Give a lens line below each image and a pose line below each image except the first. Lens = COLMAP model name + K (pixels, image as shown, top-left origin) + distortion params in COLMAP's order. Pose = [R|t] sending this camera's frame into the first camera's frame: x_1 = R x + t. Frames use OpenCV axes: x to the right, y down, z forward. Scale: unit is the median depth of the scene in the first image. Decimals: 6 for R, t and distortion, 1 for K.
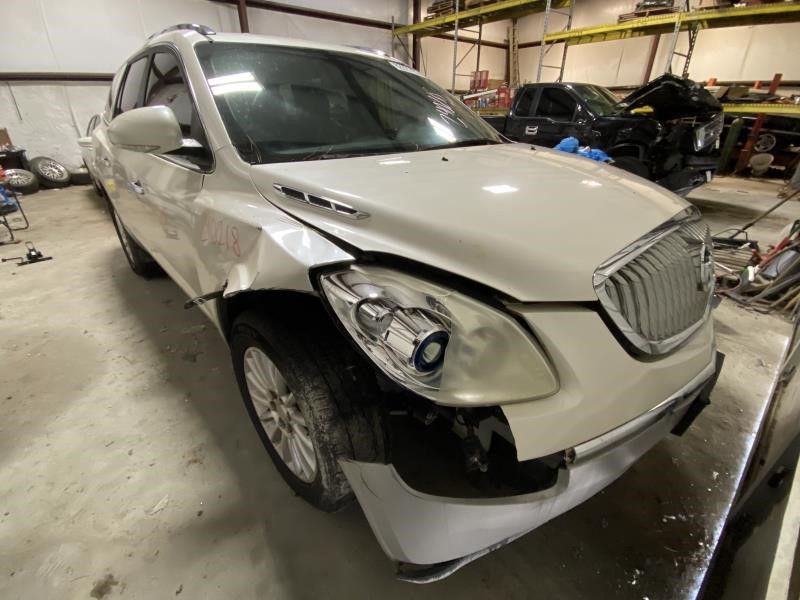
lens RADIAL K [[358.5, 0, 400.0], [0, 358.5, 300.0], [0, 0, 1]] dist [0.002063, -0.000127]
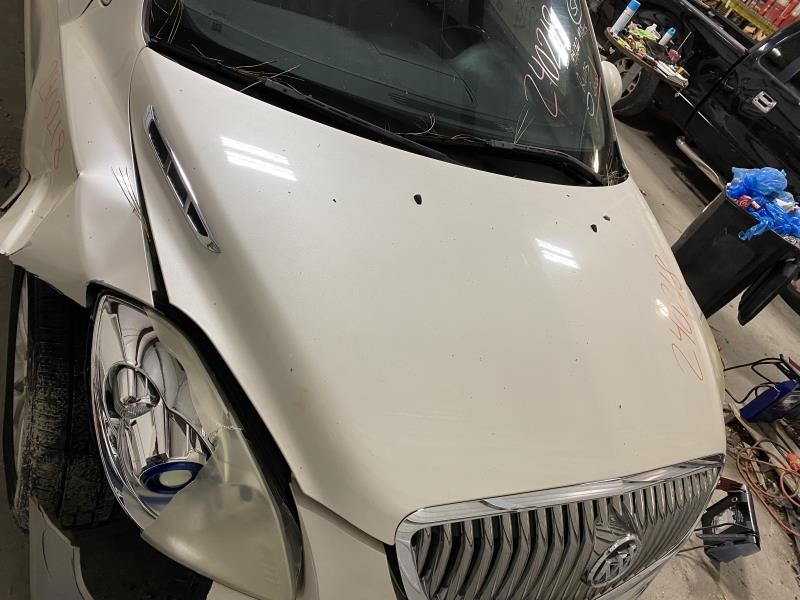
lens RADIAL K [[621.4, 0, 400.0], [0, 621.4, 300.0], [0, 0, 1]] dist [-0.015938, 0.006338]
pose [[0.838840, 0.543437, 0.031992, 0.229034], [-0.540510, 0.824446, 0.167741, -0.577468], [0.064781, -0.158000, 0.985312, -0.153506]]
